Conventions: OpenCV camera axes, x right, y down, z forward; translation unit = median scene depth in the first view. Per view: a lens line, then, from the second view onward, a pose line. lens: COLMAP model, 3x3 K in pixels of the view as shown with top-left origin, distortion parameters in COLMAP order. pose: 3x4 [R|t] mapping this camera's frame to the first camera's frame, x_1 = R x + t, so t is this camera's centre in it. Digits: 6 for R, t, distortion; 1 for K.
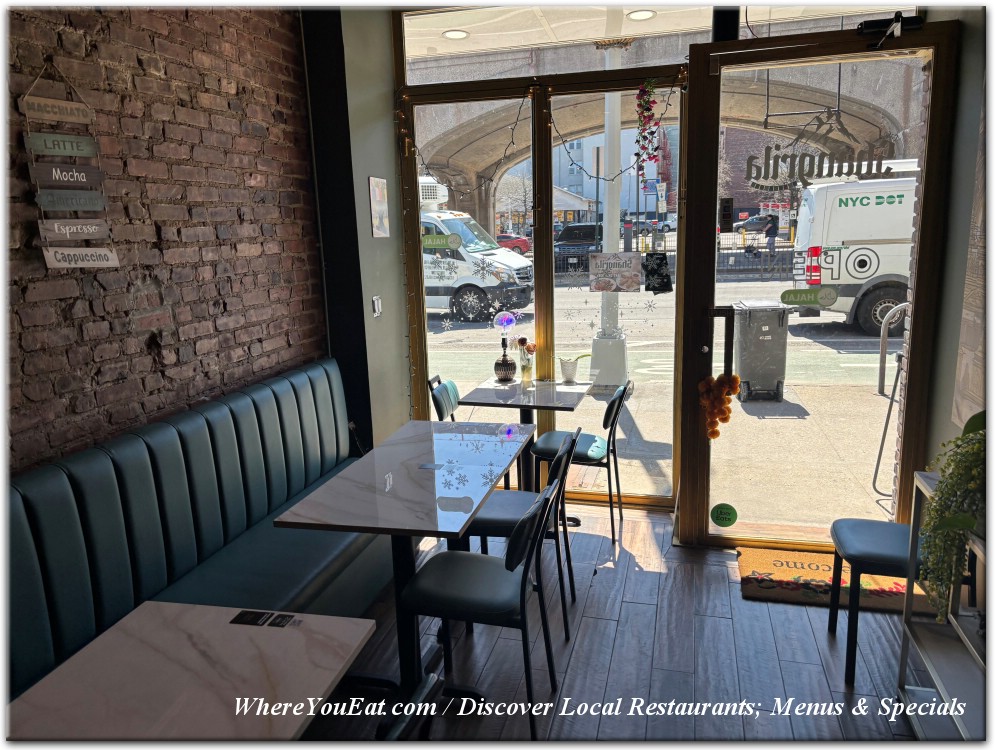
lens RADIAL K [[737.9, 0, 499.7], [0, 737.9, 378.0], [0, 0, 1]] dist [0.048541, -0.051764]
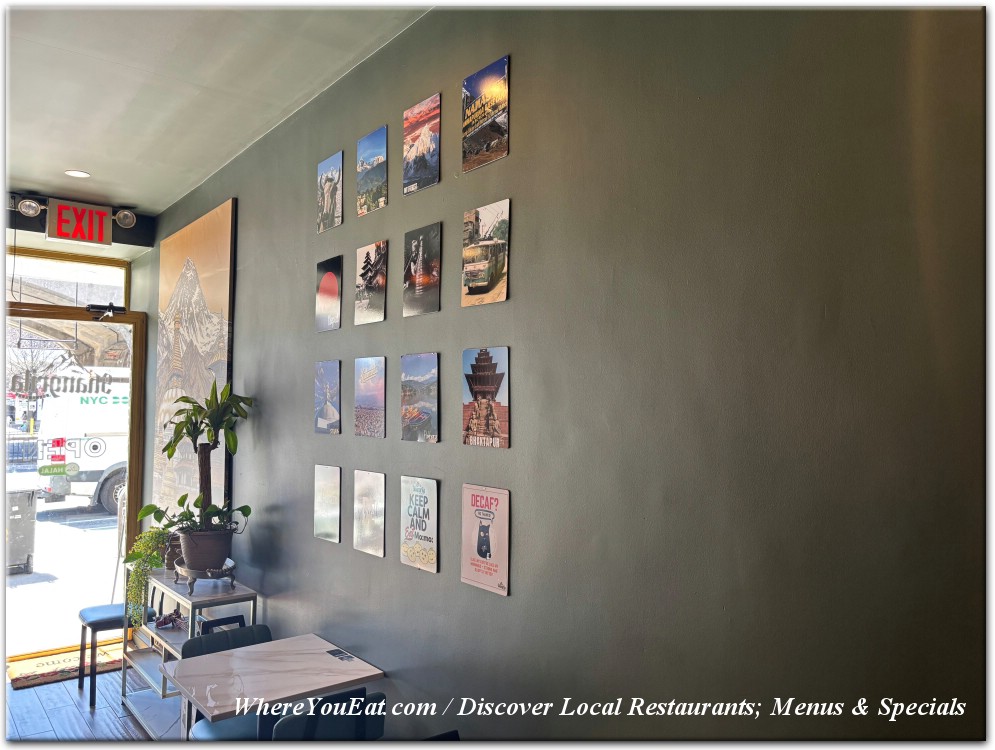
lens RADIAL K [[737.9, 0, 499.7], [0, 737.9, 371.8], [0, 0, 1]] dist [0.048541, -0.051764]
pose [[0.597810, 0.073212, 0.798288, -0.238450], [0.138289, 0.971473, -0.192654, 0.099427], [-0.789620, 0.225565, 0.570632, -0.536572]]
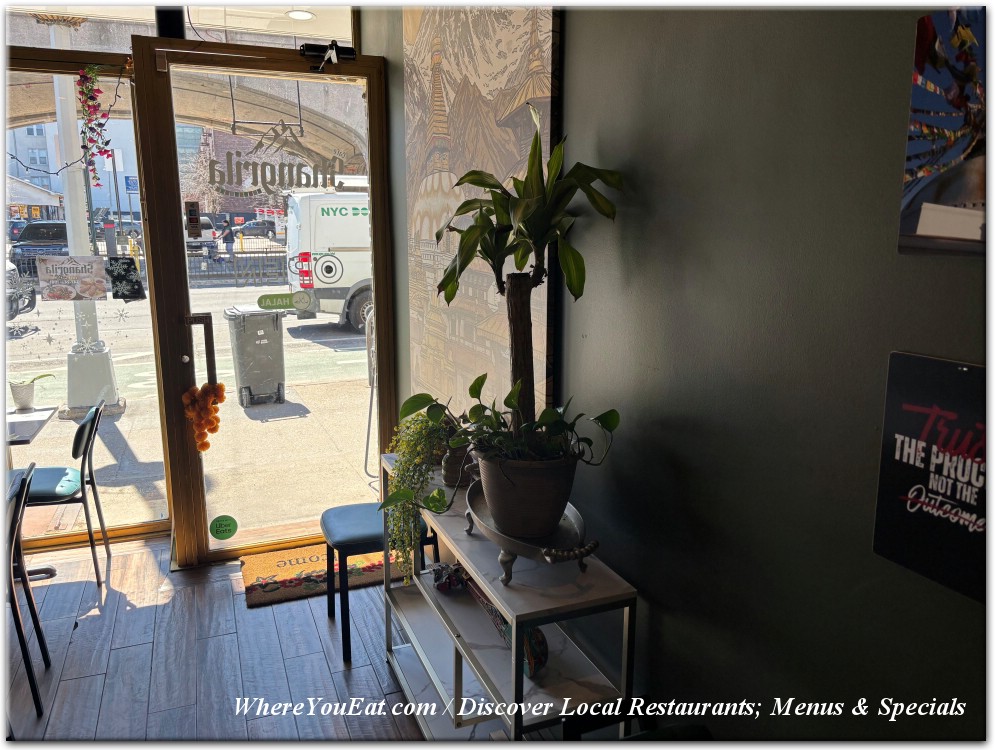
lens RADIAL K [[737.9, 0, 498.0], [0, 737.9, 368.8], [0, 0, 1]] dist [0.048541, -0.051764]
pose [[0.803496, -0.083391, 0.589441, 0.034265], [0.093990, 0.995492, 0.012713, -0.000429], [-0.587844, 0.045187, 0.807711, -0.004975]]
